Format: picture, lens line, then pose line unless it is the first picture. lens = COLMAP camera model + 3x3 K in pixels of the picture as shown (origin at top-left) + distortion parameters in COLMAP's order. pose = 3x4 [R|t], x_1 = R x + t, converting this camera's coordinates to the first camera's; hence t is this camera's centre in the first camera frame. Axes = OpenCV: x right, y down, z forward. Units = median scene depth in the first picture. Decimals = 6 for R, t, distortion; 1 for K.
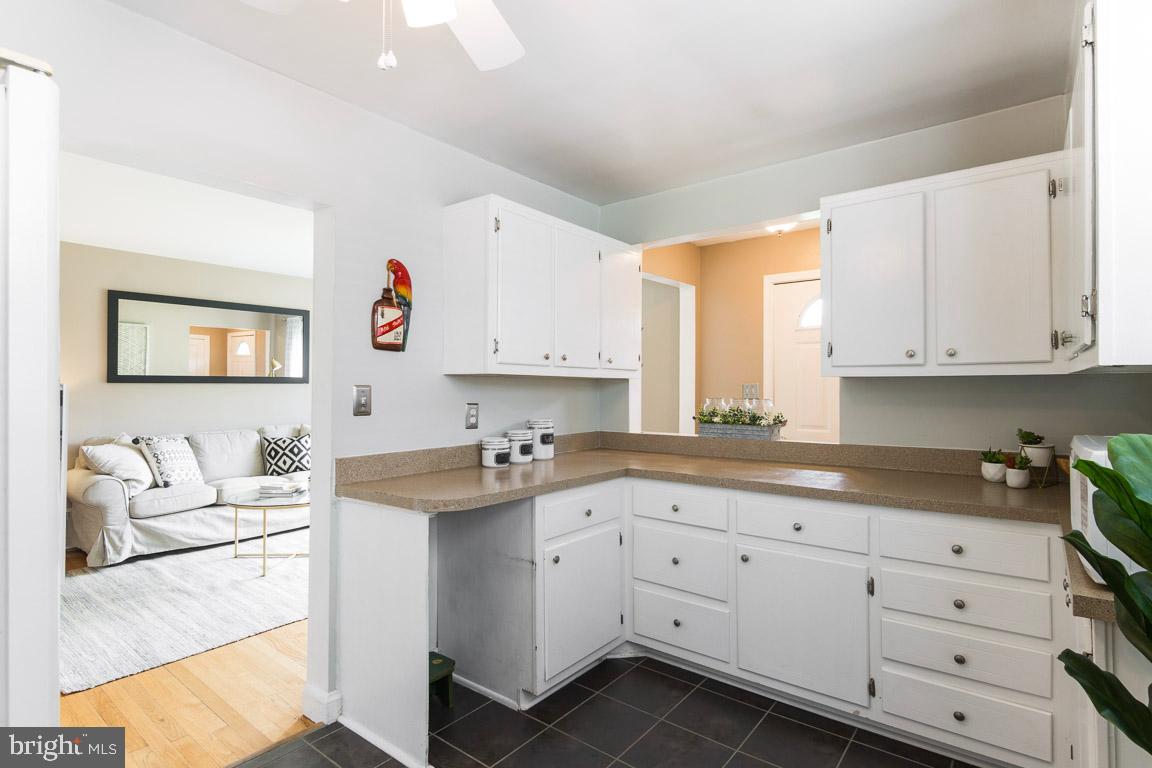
lens RADIAL K [[584.5, 0, 575.8], [0, 584.5, 383.2], [0, 0, 1]] dist [0.003325, -0.000363]
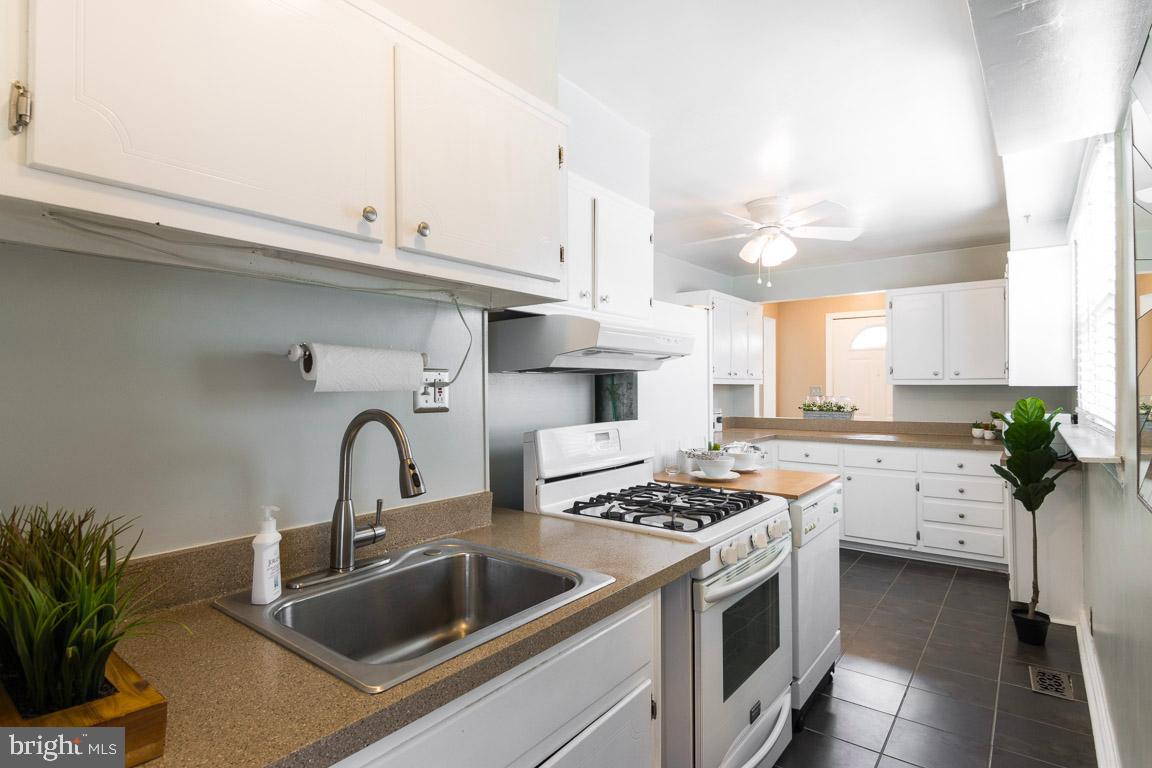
lens RADIAL K [[584.5, 0, 556.3], [0, 584.5, 381.2], [0, 0, 1]] dist [0.003325, -0.000363]
pose [[0.999783, -0.003856, -0.020453, -0.570167], [0.003843, 0.999992, -0.000634, -0.023402], [0.020456, 0.000556, 0.999791, -0.856314]]
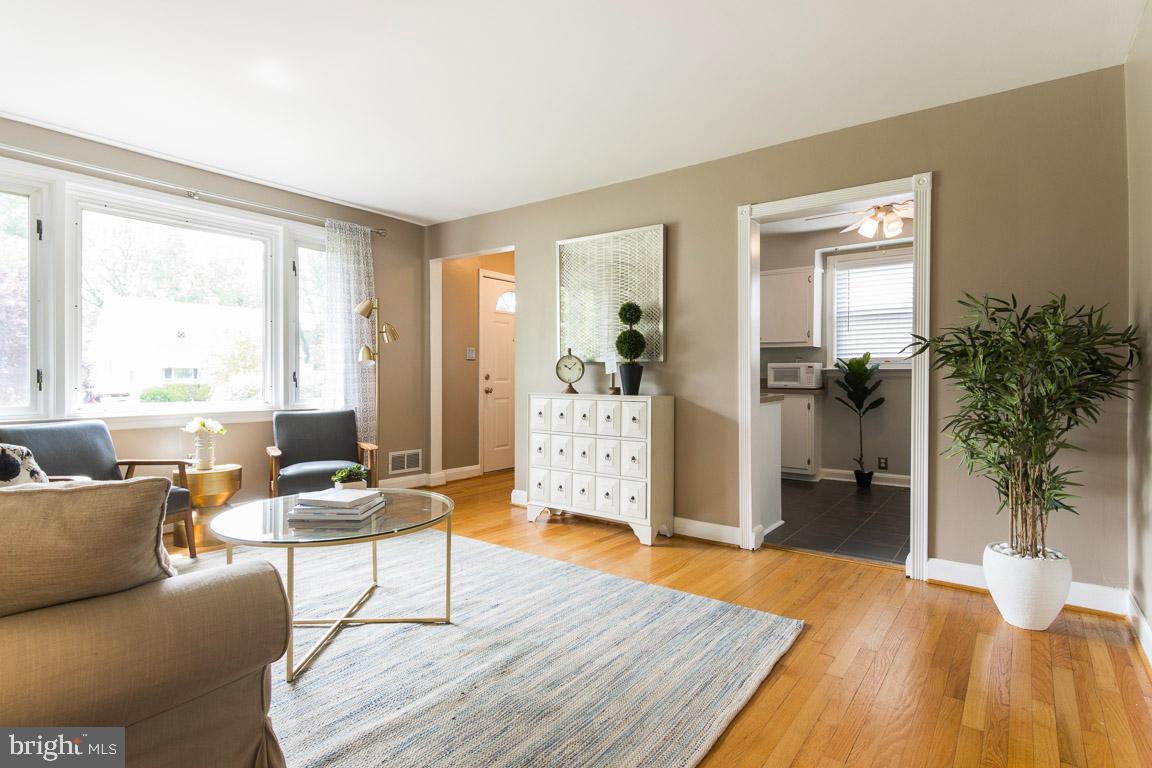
lens RADIAL K [[584.5, 0, 584.0], [0, 584.5, 384.1], [0, 0, 1]] dist [0.003325, -0.000363]
pose [[-0.029437, -0.017792, 0.999408, -1.713817], [-0.008839, 0.999807, 0.017539, 0.094102], [-0.999528, -0.008317, -0.029588, 1.299648]]
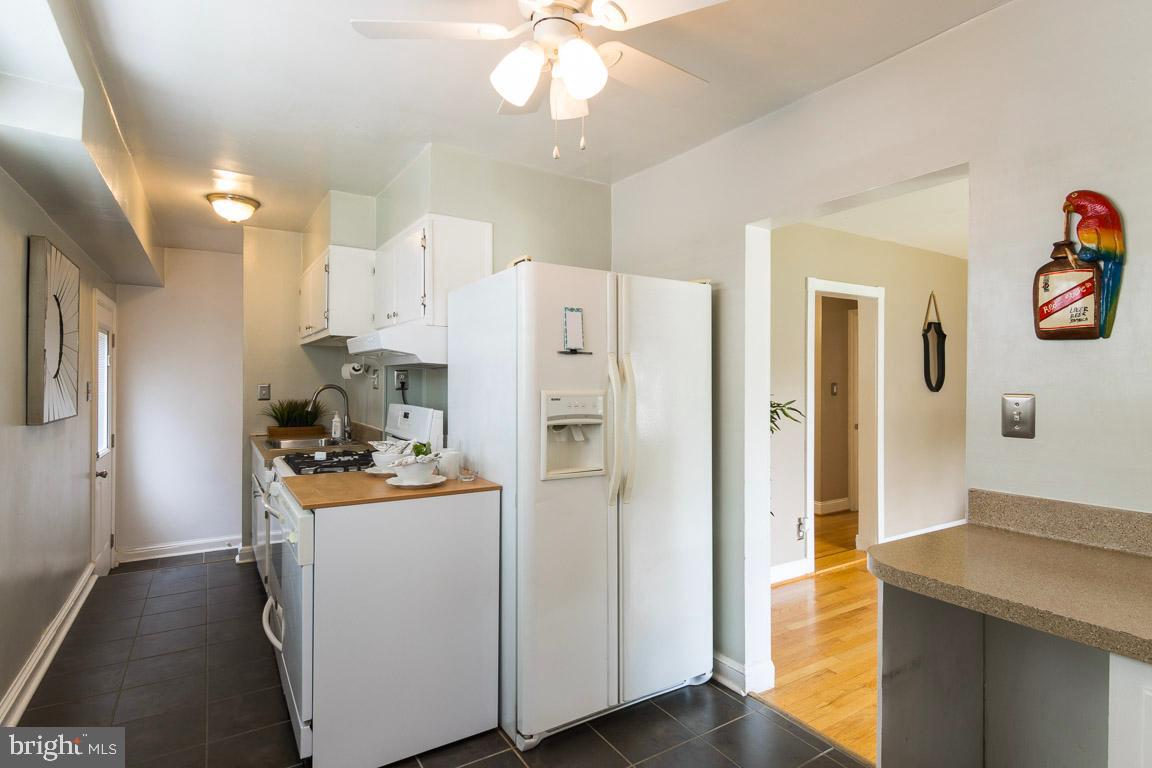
lens RADIAL K [[584.5, 0, 572.3], [0, 584.5, 378.6], [0, 0, 1]] dist [0.003325, -0.000363]
pose [[-0.329937, -0.011780, -0.943929, 0.416755], [-0.001211, 0.999927, -0.012056, -0.004856], [0.944002, -0.002834, -0.329927, 0.650660]]
